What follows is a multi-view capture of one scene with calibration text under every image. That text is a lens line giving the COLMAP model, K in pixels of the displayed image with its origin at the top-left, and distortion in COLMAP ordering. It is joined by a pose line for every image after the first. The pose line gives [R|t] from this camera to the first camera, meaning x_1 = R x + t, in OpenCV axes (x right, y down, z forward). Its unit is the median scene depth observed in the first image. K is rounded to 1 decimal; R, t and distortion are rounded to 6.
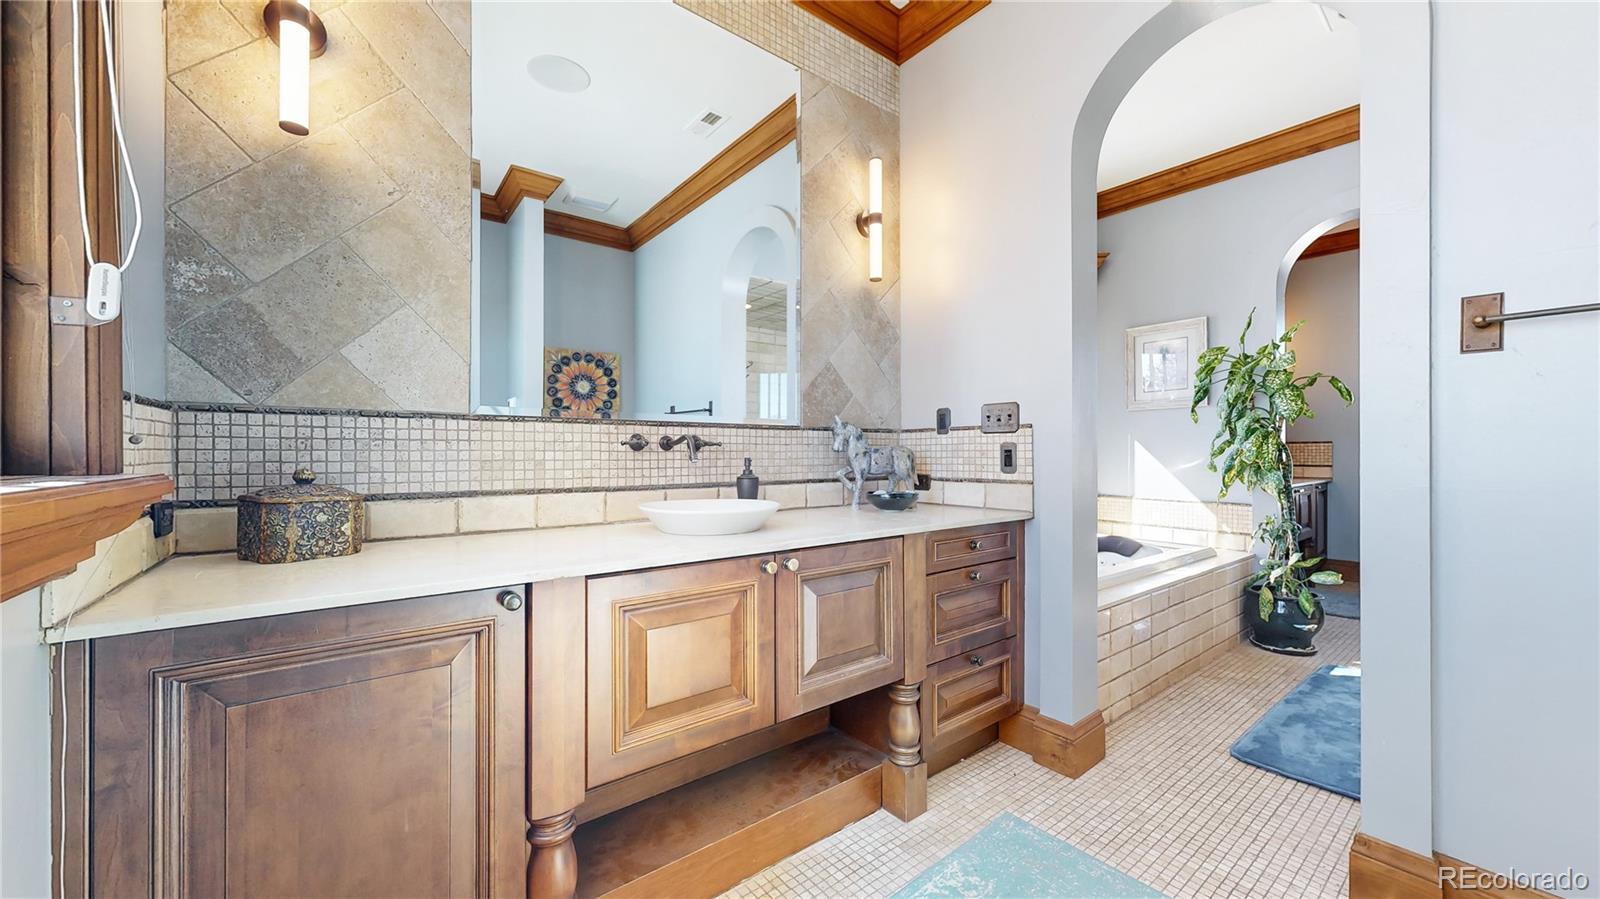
lens RADIAL K [[589.1, 0, 801.4], [0, 589.1, 451.9], [0, 0, 1]] dist [0.003844, 0.000180]
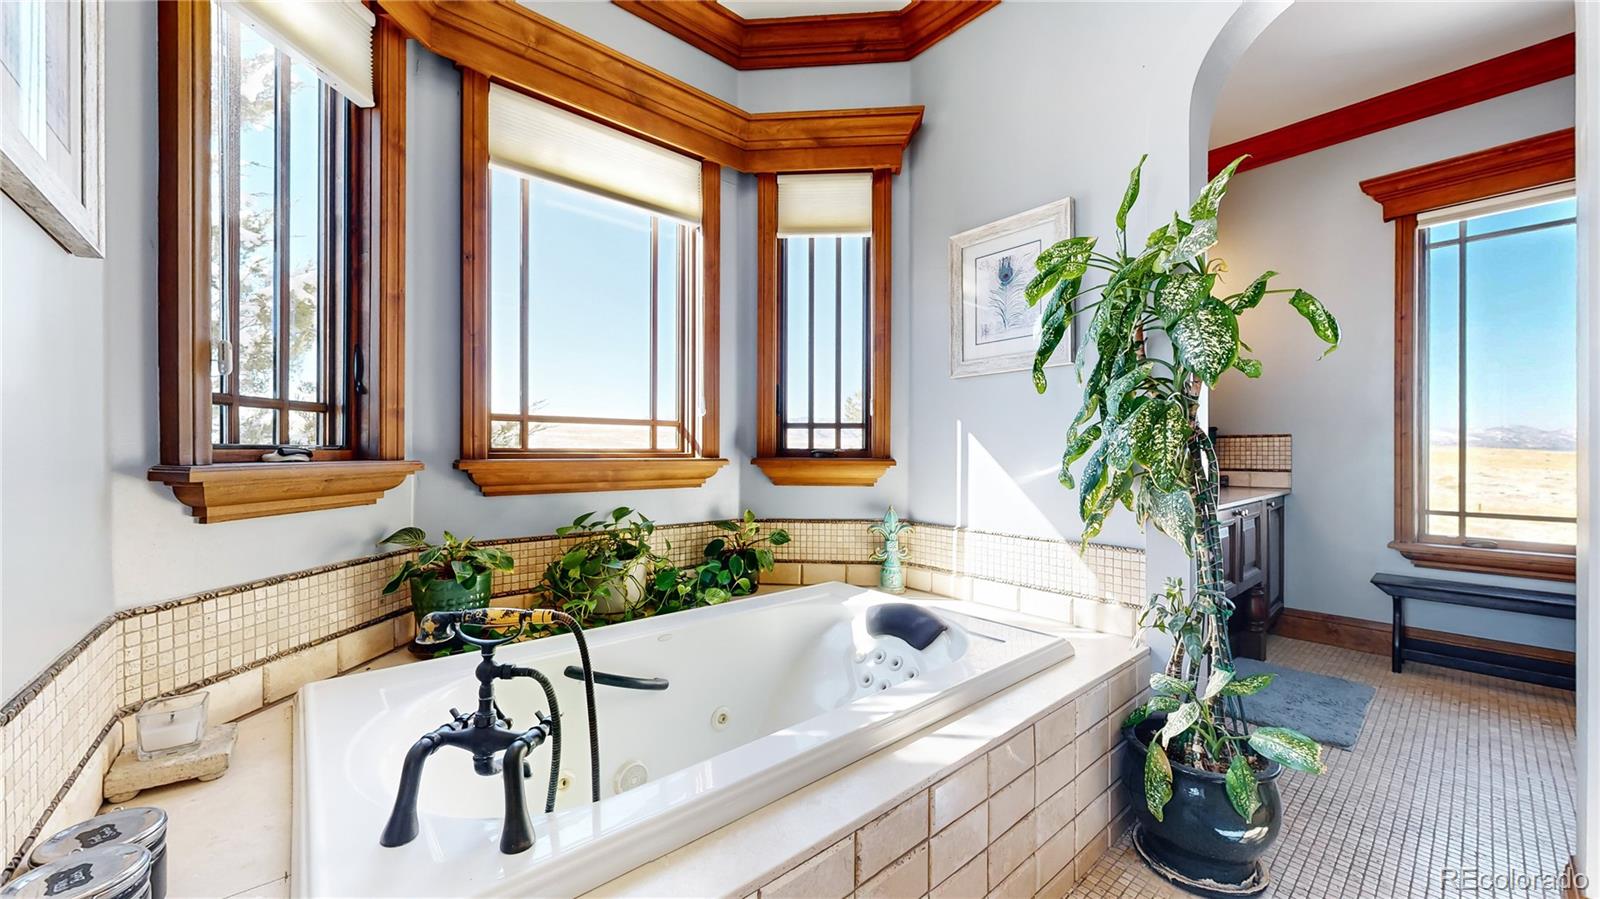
lens RADIAL K [[589.1, 0, 798.8], [0, 589.1, 452.8], [0, 0, 1]] dist [0.003844, 0.000180]
pose [[0.999107, -0.002499, 0.042173, 0.469206], [0.002433, 0.999996, 0.001625, 0.002021], [-0.042177, -0.001521, 0.999109, 0.532745]]
